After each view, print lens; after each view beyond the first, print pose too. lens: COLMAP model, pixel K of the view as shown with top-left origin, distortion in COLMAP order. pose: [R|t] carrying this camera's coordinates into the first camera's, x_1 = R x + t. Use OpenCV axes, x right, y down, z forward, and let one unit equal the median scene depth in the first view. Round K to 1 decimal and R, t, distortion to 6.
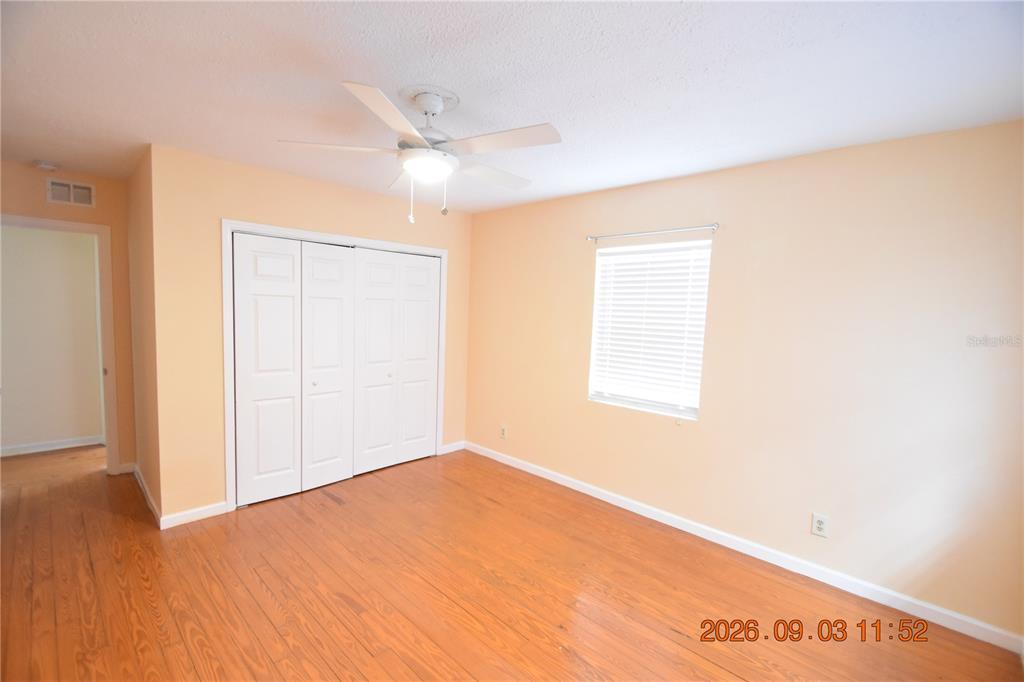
lens RADIAL K [[447.2, 0, 503.9], [0, 447.2, 343.4], [0, 0, 1]] dist [0.010634, 0.000013]
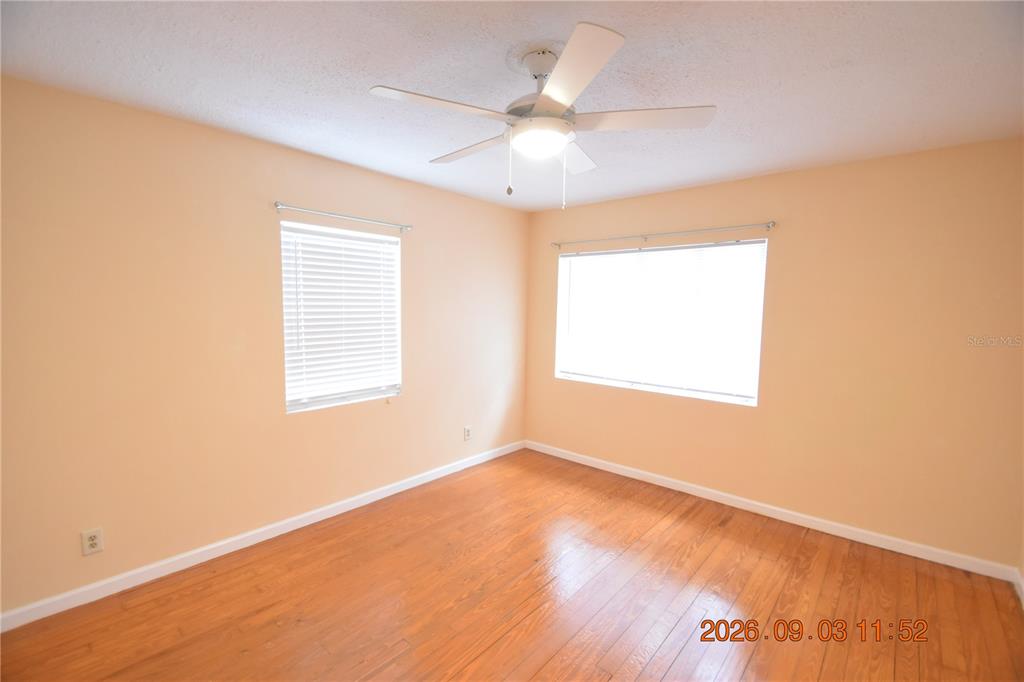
lens RADIAL K [[447.2, 0, 503.9], [0, 447.2, 343.4], [0, 0, 1]] dist [0.010634, 0.000013]
pose [[-0.041275, -0.103561, 0.993766, -0.691063], [0.078017, 0.991243, 0.106539, -0.057753], [-0.996097, 0.081928, -0.032834, 0.739438]]
